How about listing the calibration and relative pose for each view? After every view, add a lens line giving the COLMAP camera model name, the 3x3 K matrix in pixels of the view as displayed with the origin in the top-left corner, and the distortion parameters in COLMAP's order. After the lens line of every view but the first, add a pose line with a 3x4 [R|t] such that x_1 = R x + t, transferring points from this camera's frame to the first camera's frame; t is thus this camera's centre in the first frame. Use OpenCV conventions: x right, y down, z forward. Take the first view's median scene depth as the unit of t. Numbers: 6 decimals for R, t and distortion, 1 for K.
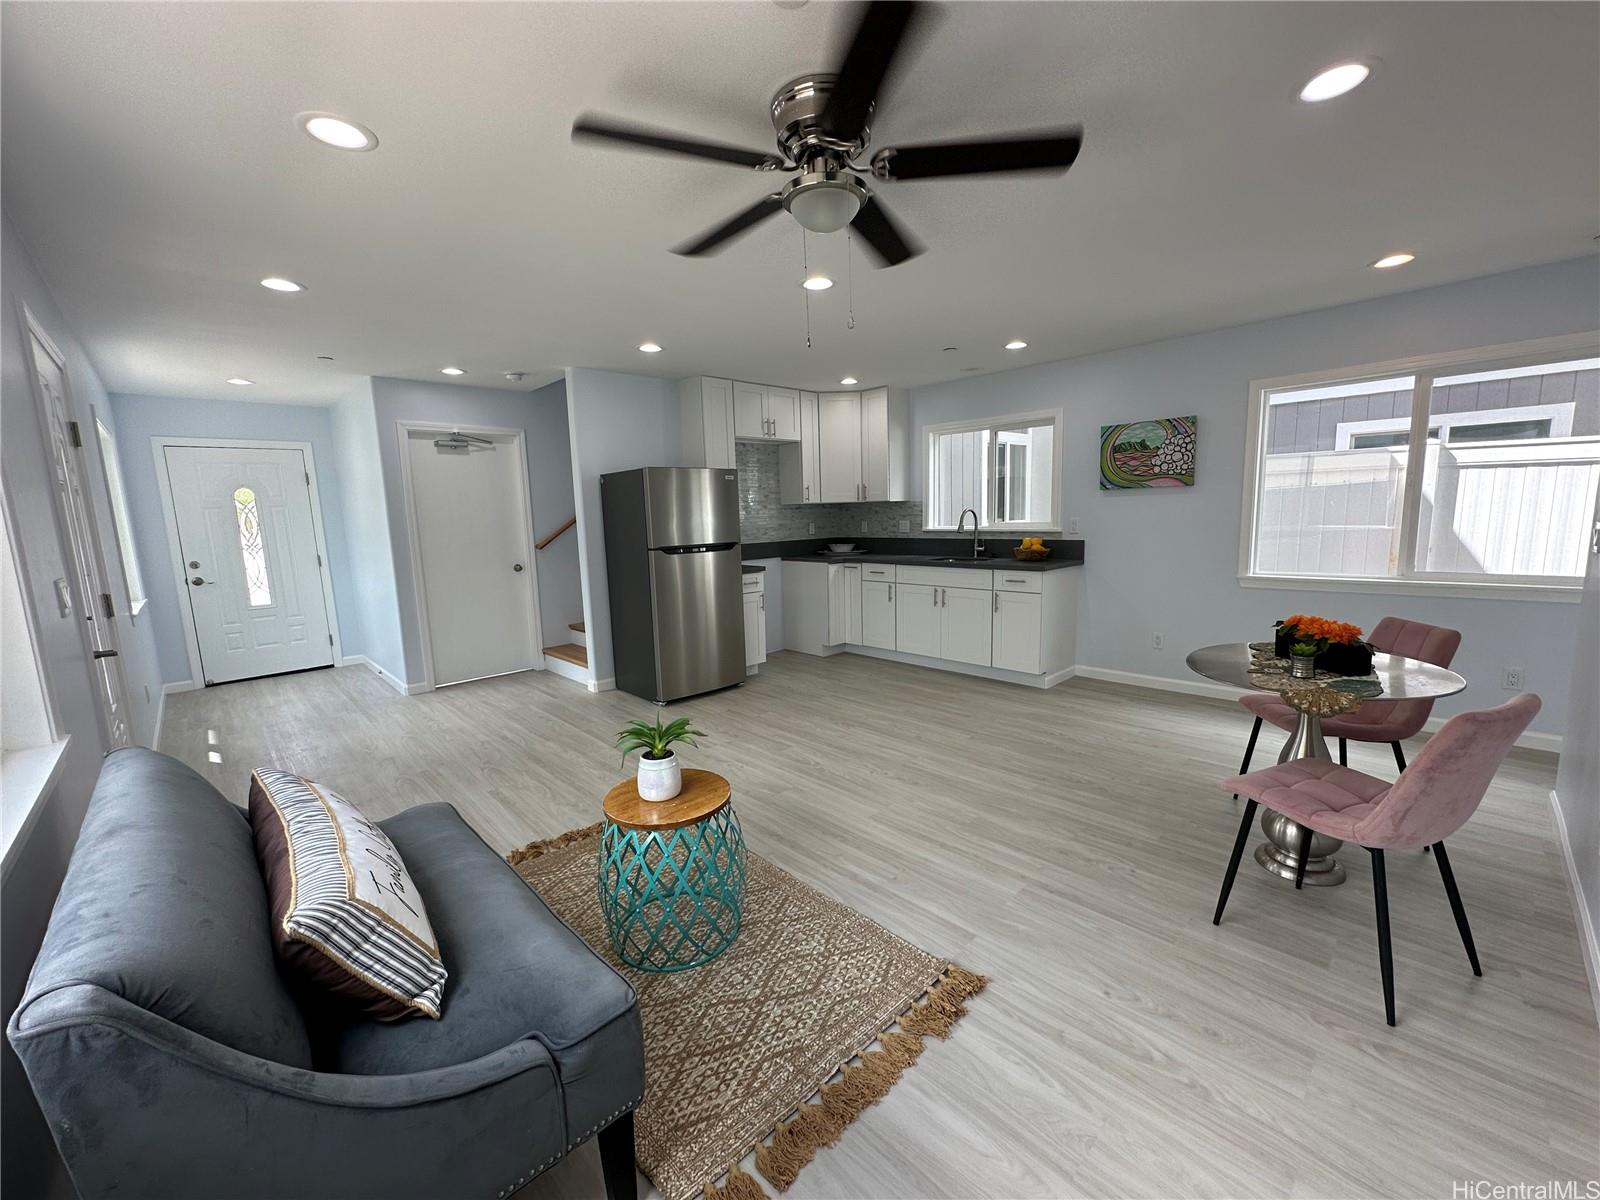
lens RADIAL K [[638.8, 0, 804.8], [0, 638.8, 600.5], [0, 0, 1]] dist [-0.006500, 0.000321]
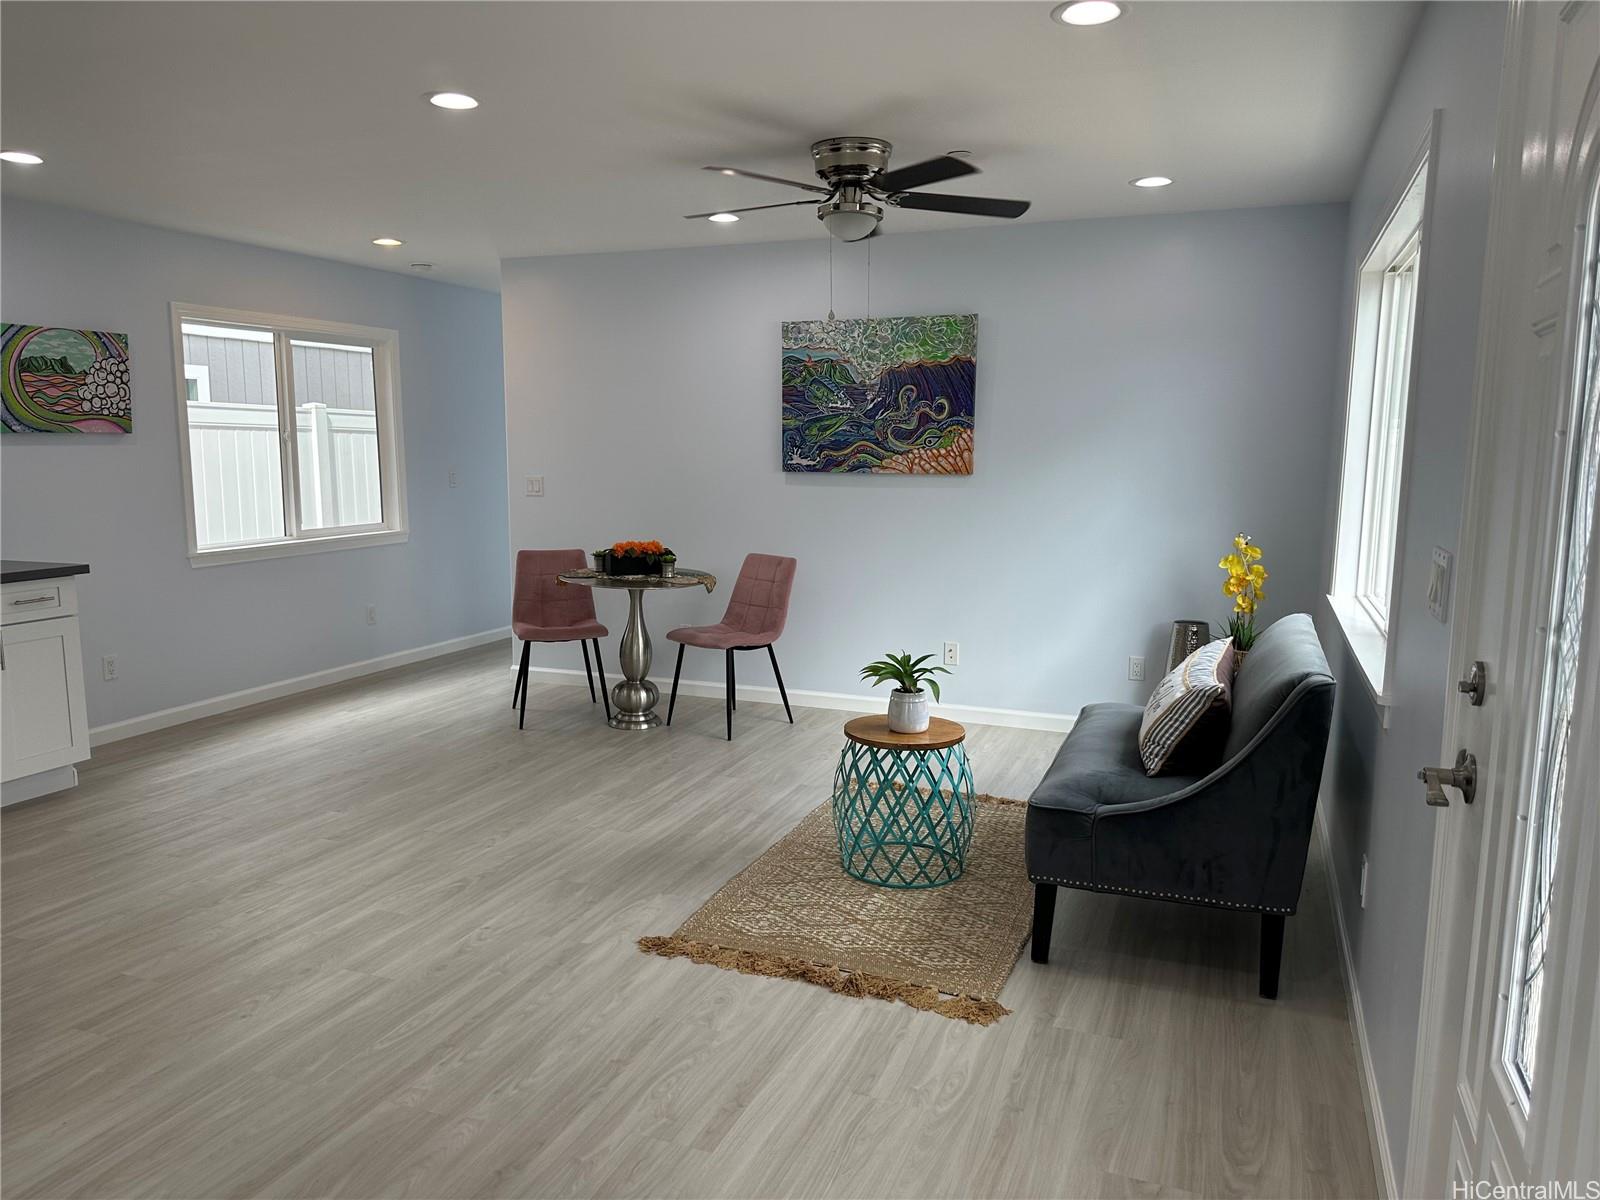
lens RADIAL K [[1115.0, 0, 803.1], [0, 1115.0, 600.8], [0, 0, 1]] dist [0.027392, -0.025585]
pose [[-0.423435, -0.096670, 0.900754, -0.707357], [0.131714, 0.977156, 0.166787, -0.092381], [-0.896300, 0.189265, -0.401029, 0.734494]]
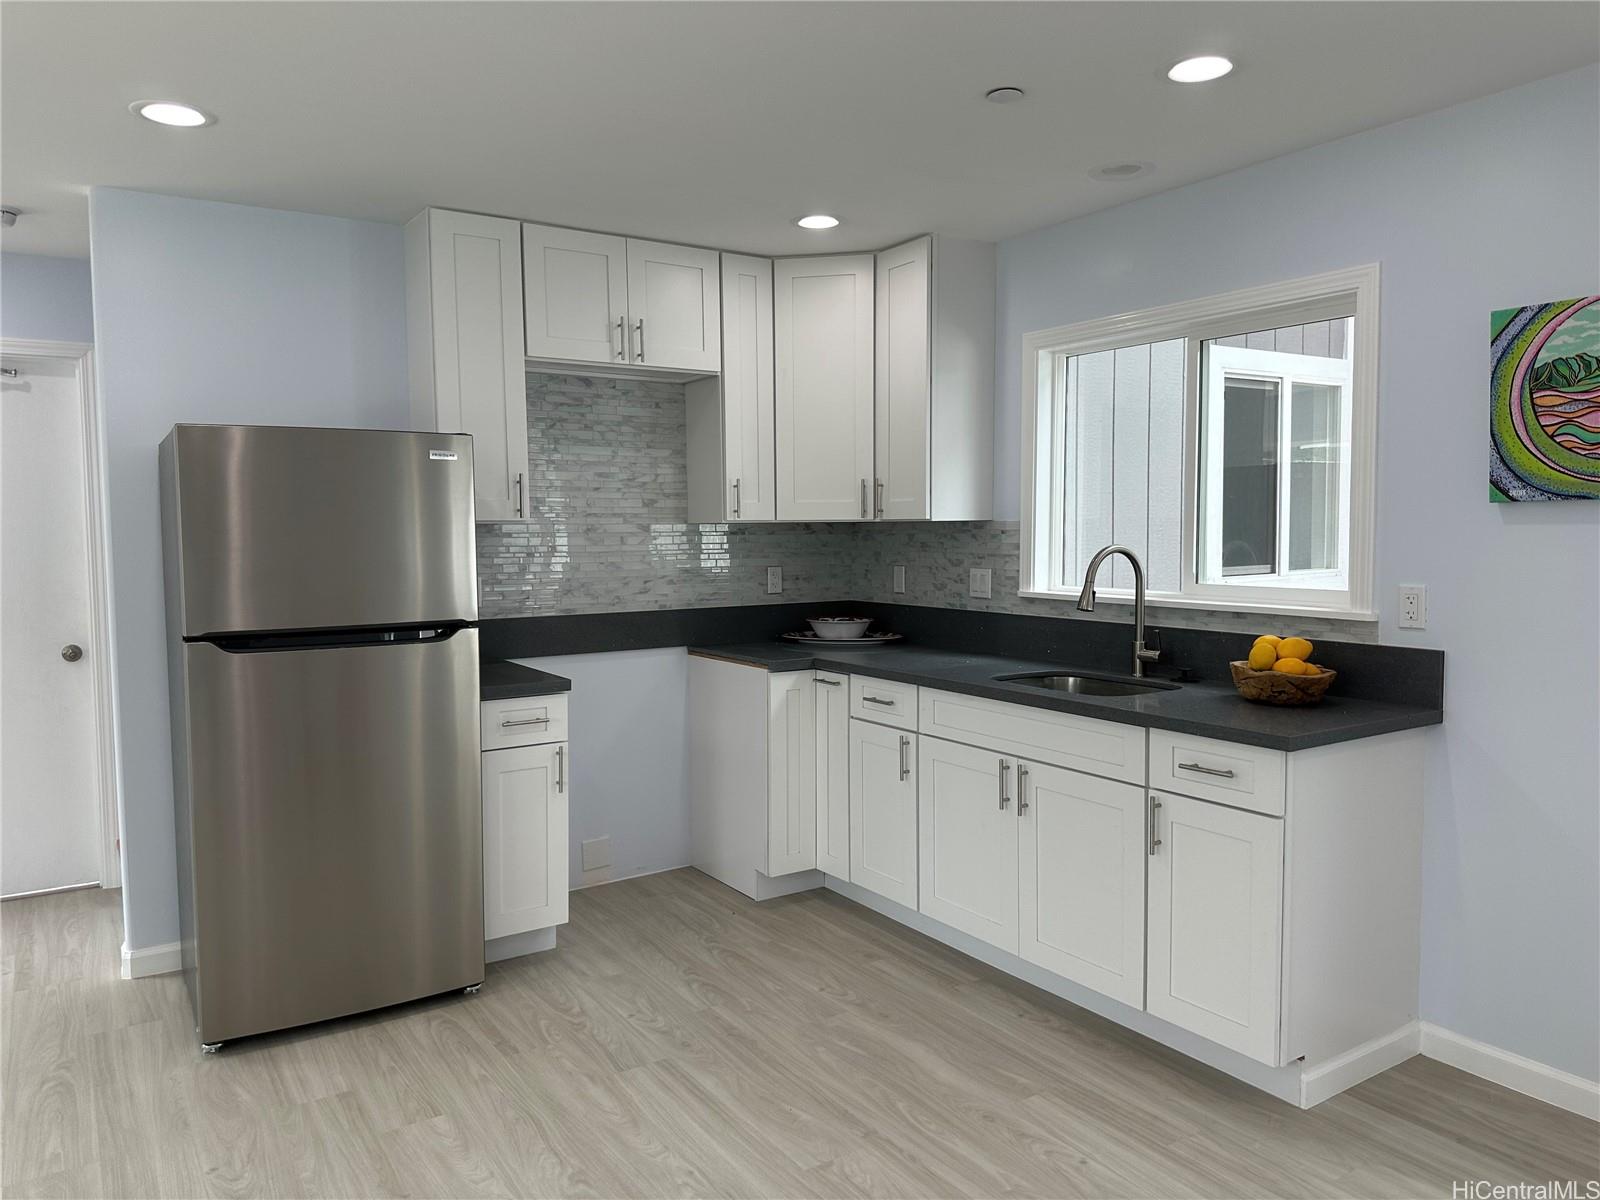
lens RADIAL K [[1115.0, 0, 806.2], [0, 1115.0, 596.2], [0, 0, 1]] dist [0.027392, -0.025585]
pose [[0.983479, 0.031213, -0.178310, 0.206677], [-0.044171, 0.996627, -0.069168, -0.065011], [0.175549, 0.075902, 0.981540, 0.349923]]
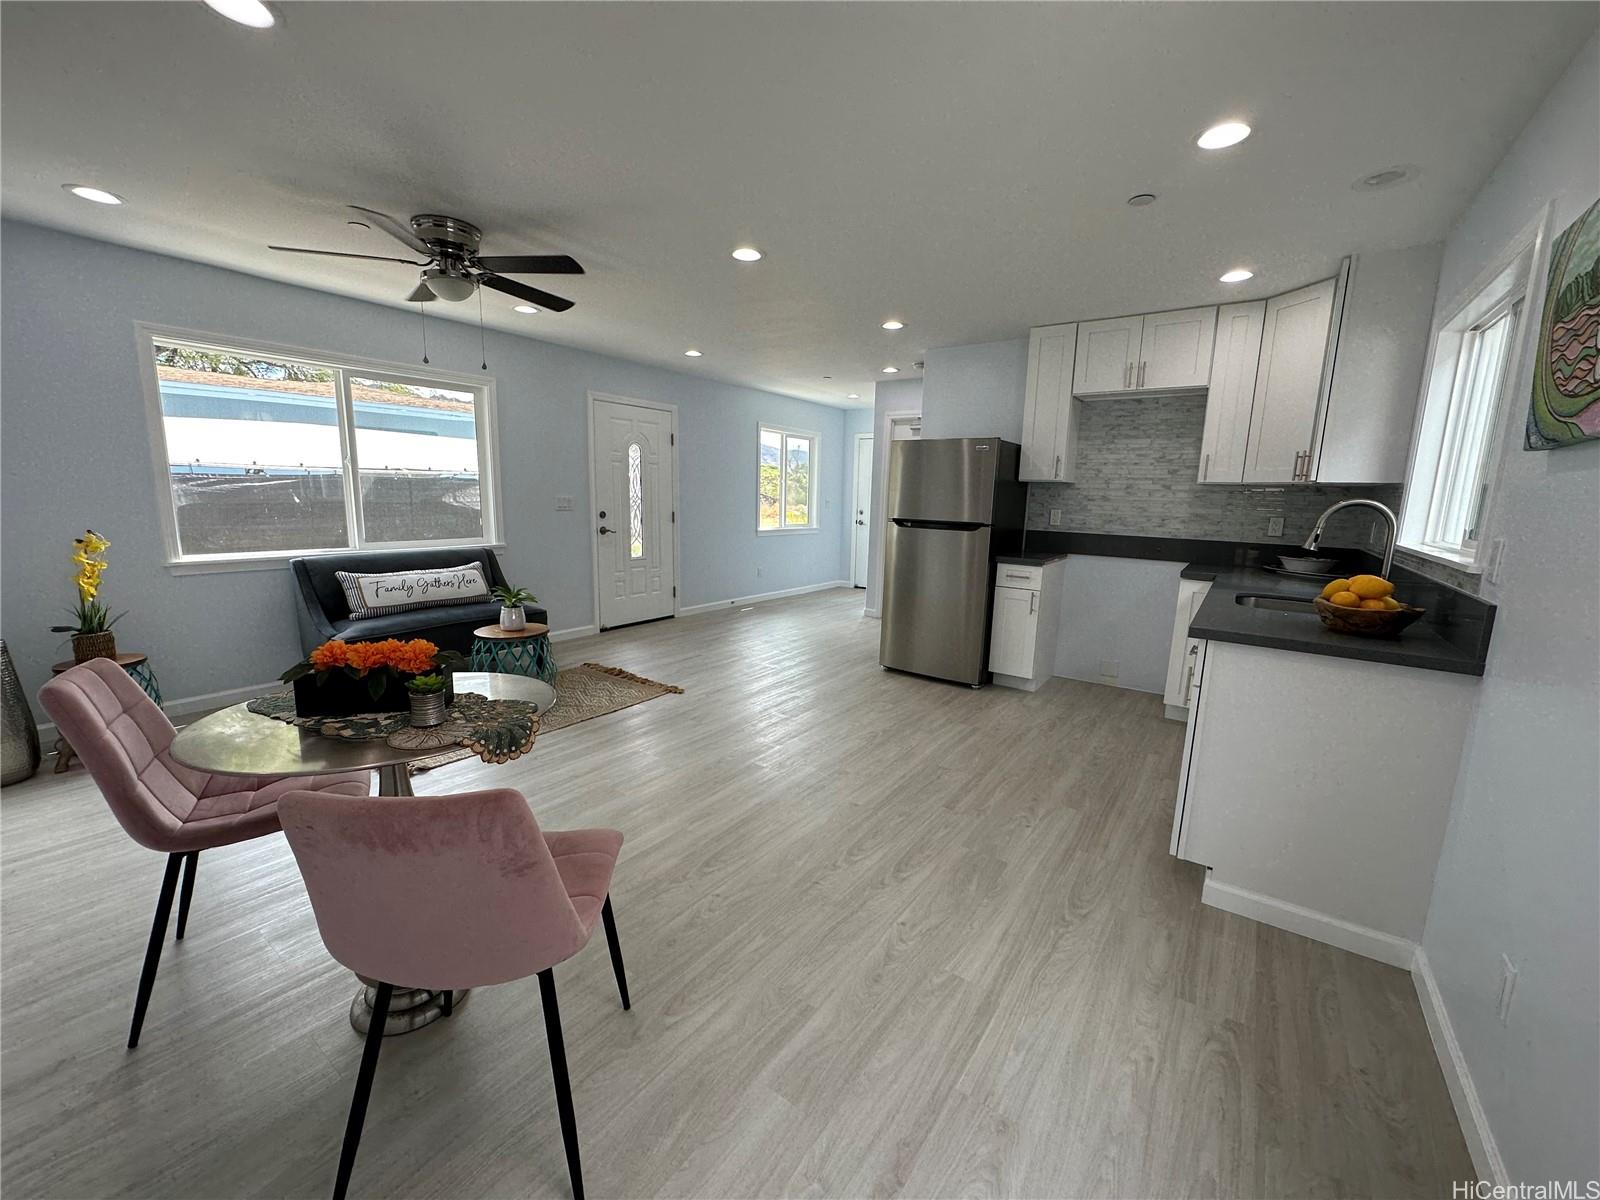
lens RADIAL K [[638.8, 0, 796.3], [0, 638.8, 604.3], [0, 0, 1]] dist [-0.006500, 0.000321]
pose [[0.179453, 0.203367, -0.962517, 0.662906], [-0.169379, 0.970176, 0.173407, -0.087031], [0.969076, 0.131912, 0.208547, 0.557685]]
